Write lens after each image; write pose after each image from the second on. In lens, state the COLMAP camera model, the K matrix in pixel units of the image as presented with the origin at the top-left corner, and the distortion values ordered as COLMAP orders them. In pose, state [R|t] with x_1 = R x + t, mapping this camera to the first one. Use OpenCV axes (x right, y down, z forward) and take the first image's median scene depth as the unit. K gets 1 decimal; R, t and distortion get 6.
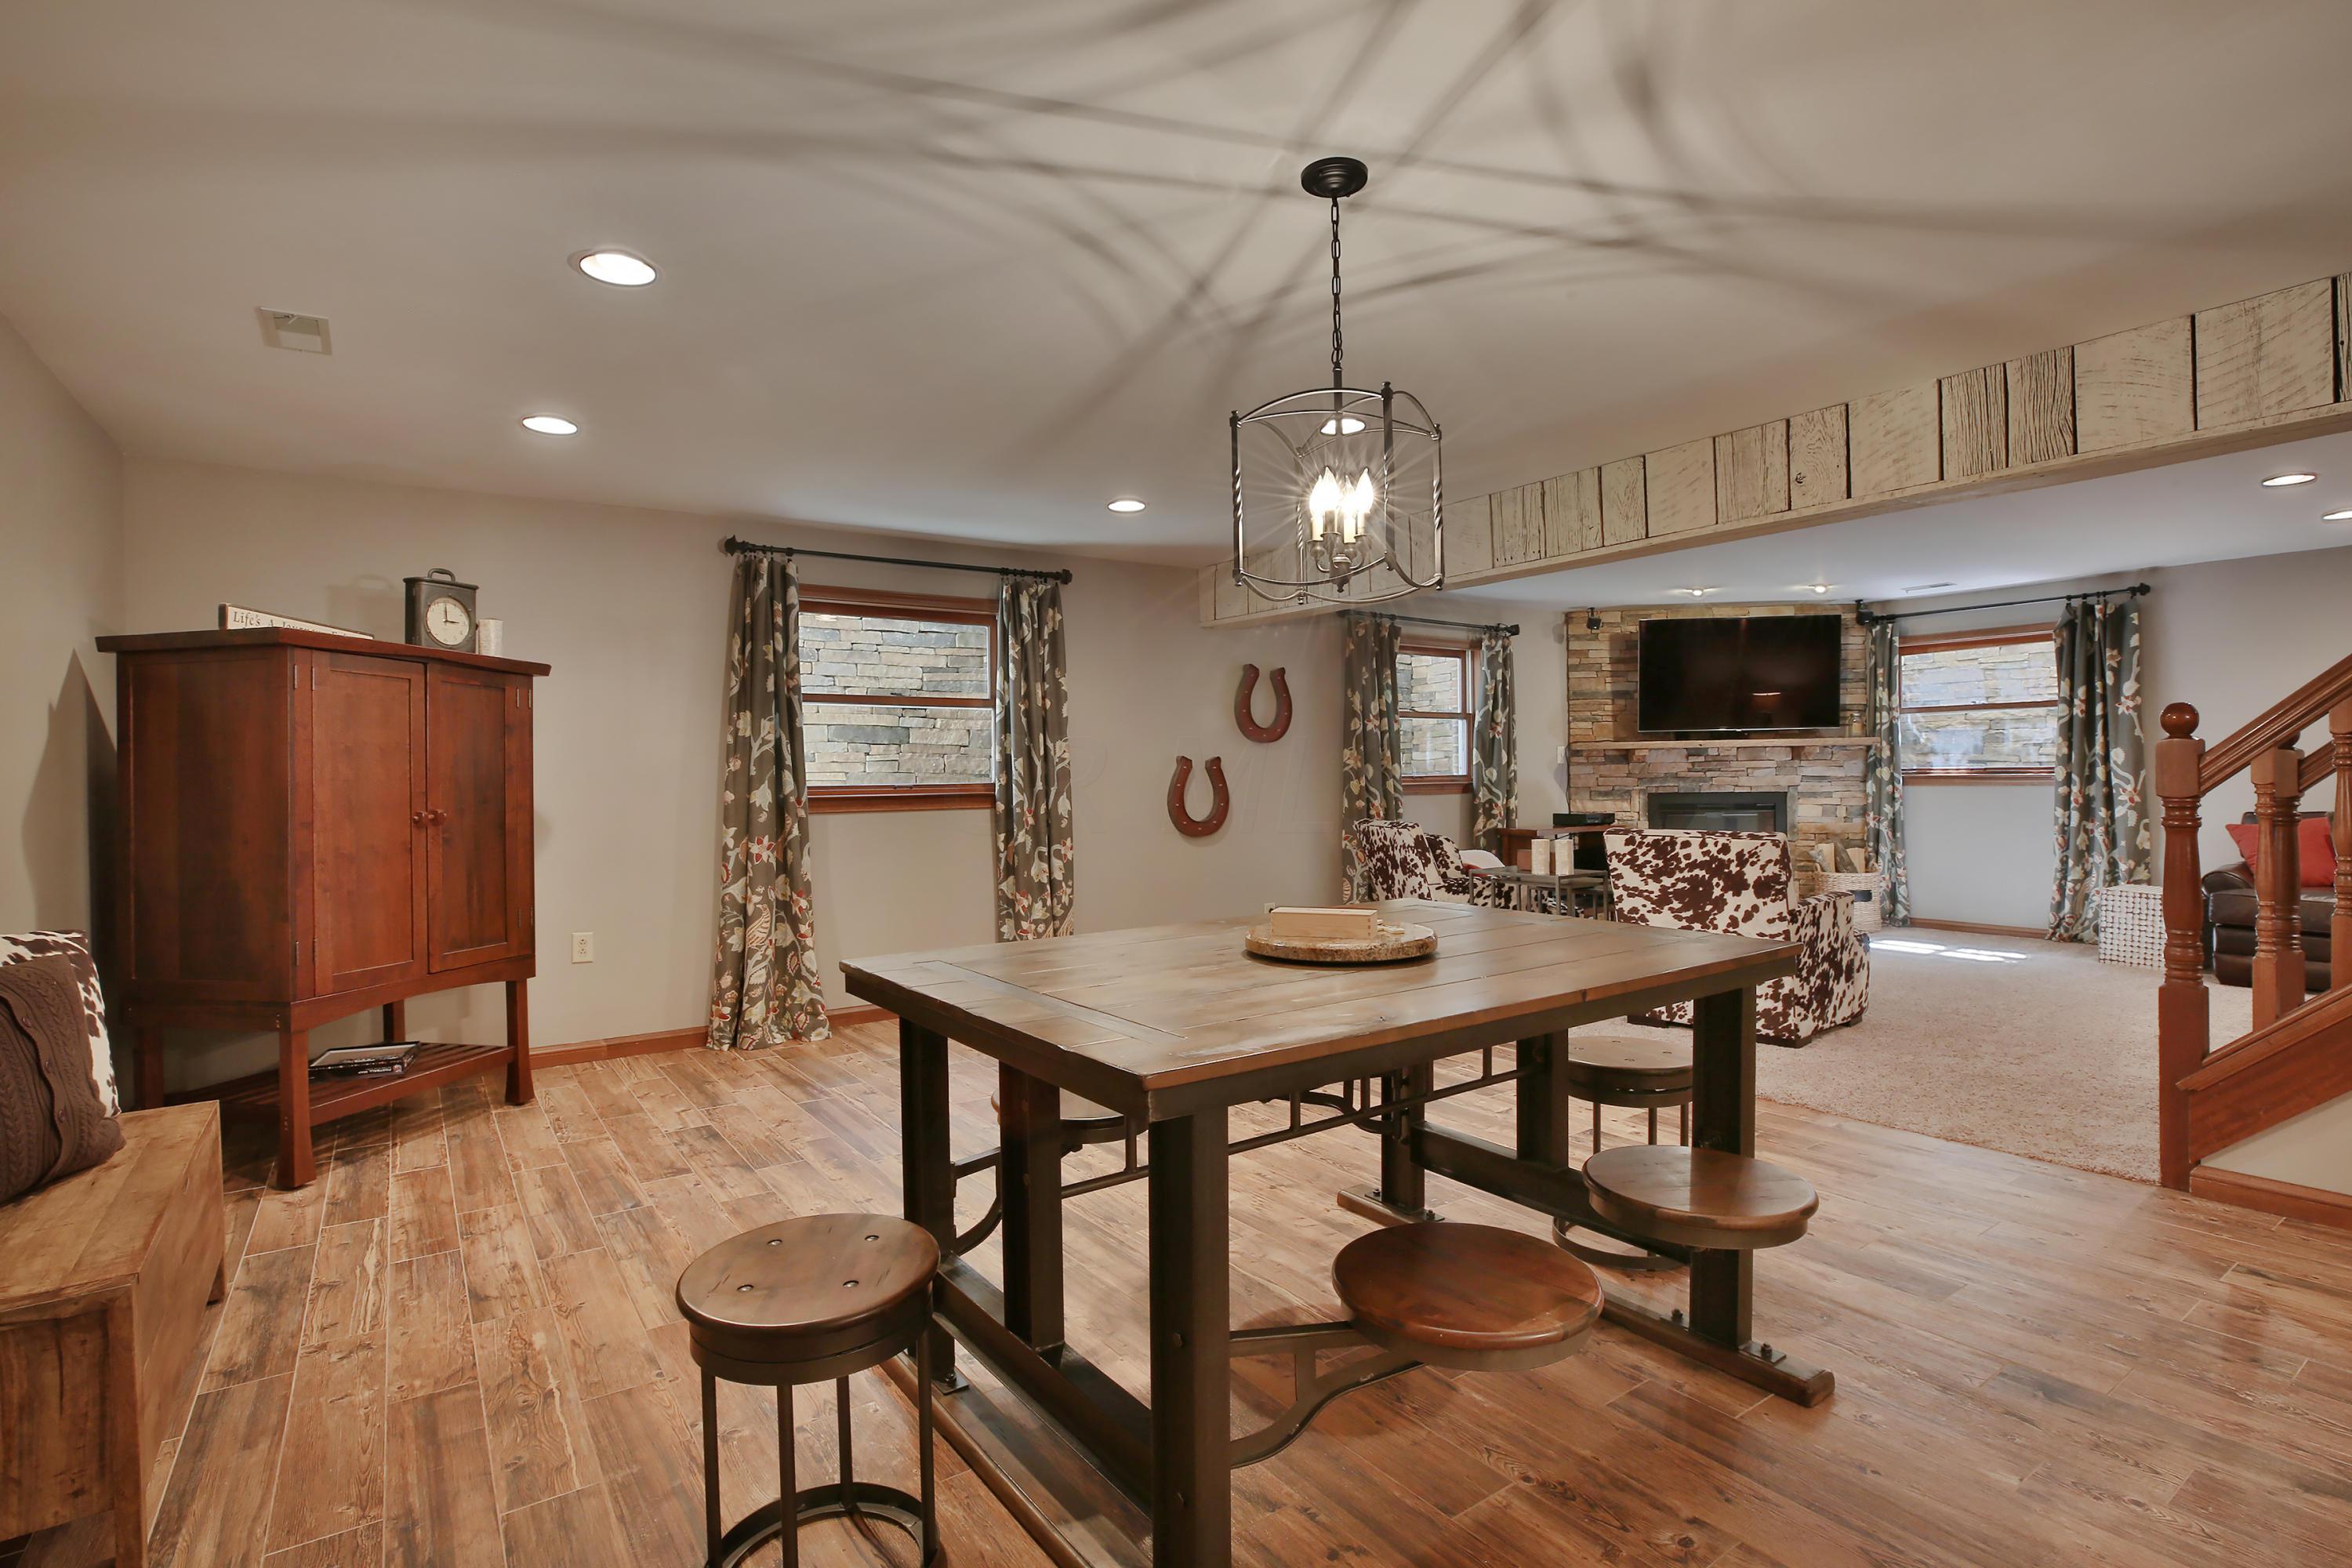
lens RADIAL K [[1137.7, 0, 1171.7], [0, 1137.7, 778.4], [0, 0, 1]] dist [-0.021789, 0.000130]
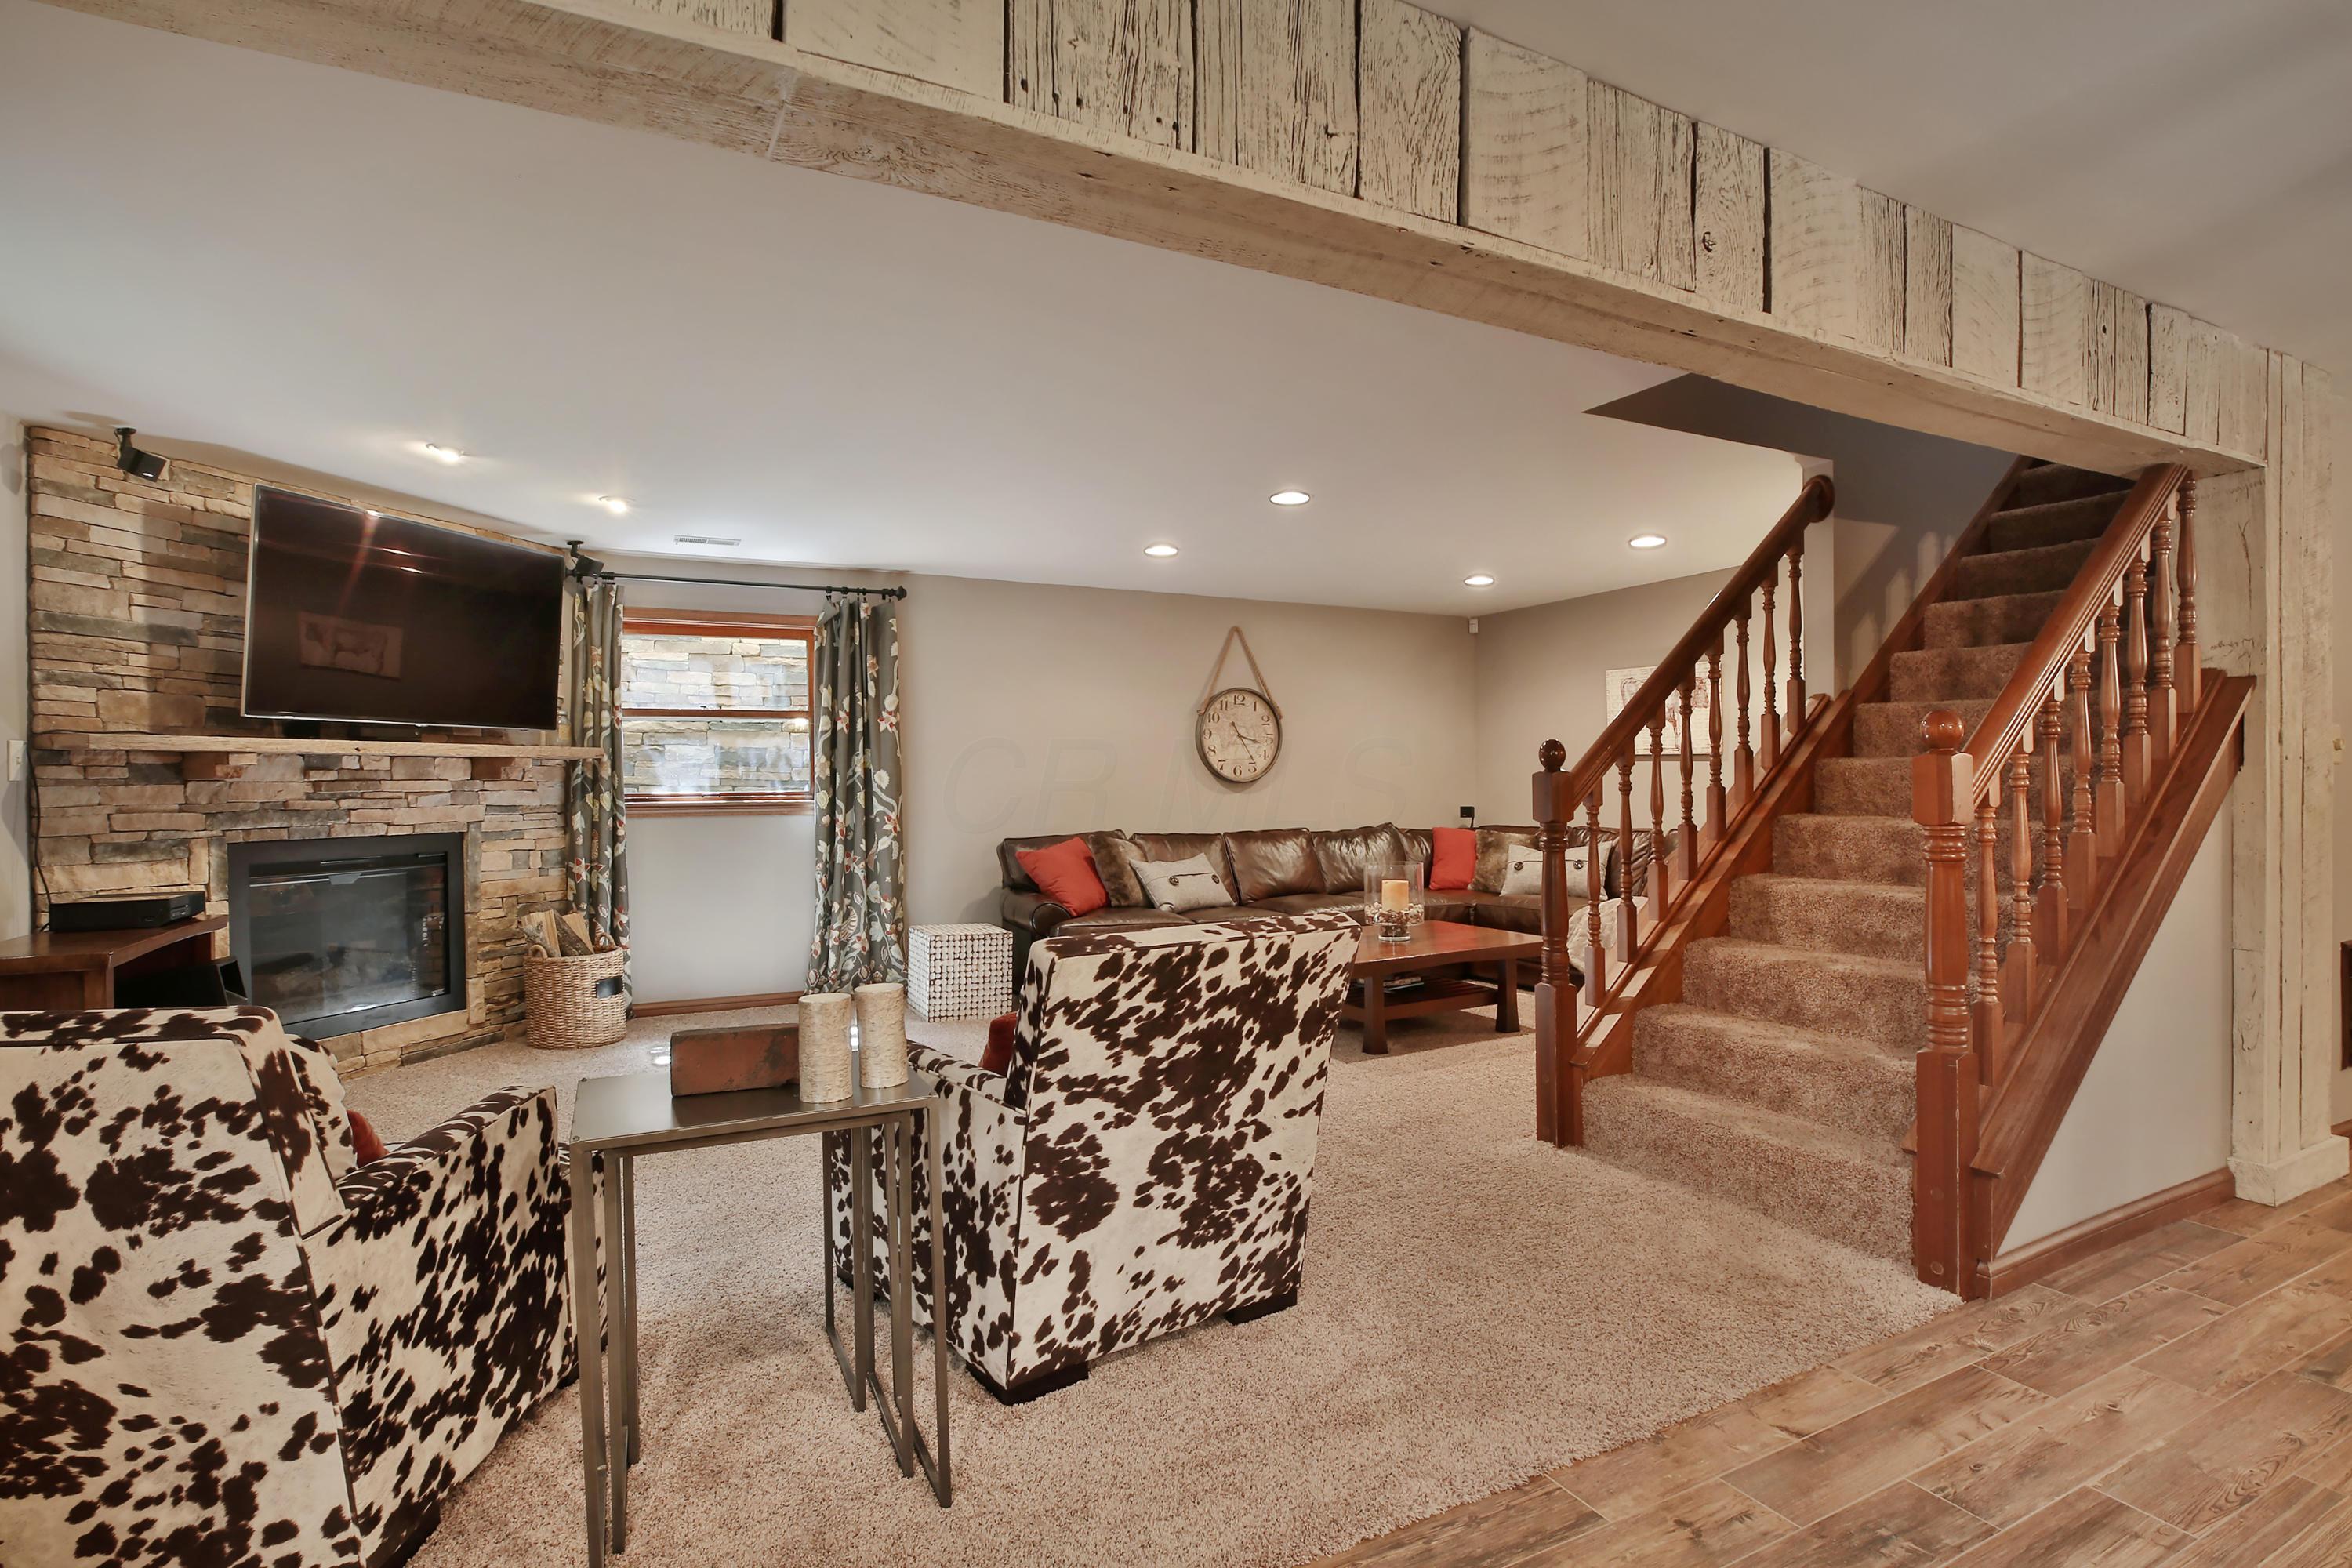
lens RADIAL K [[1137.7, 0, 1171.3], [0, 1137.7, 781.1], [0, 0, 1]] dist [-0.021789, 0.000130]
pose [[0.143531, 0.012543, 0.989566, 0.000916], [0.009613, 0.999855, -0.014068, -0.003472], [-0.989599, 0.011532, 0.143389, 0.563799]]
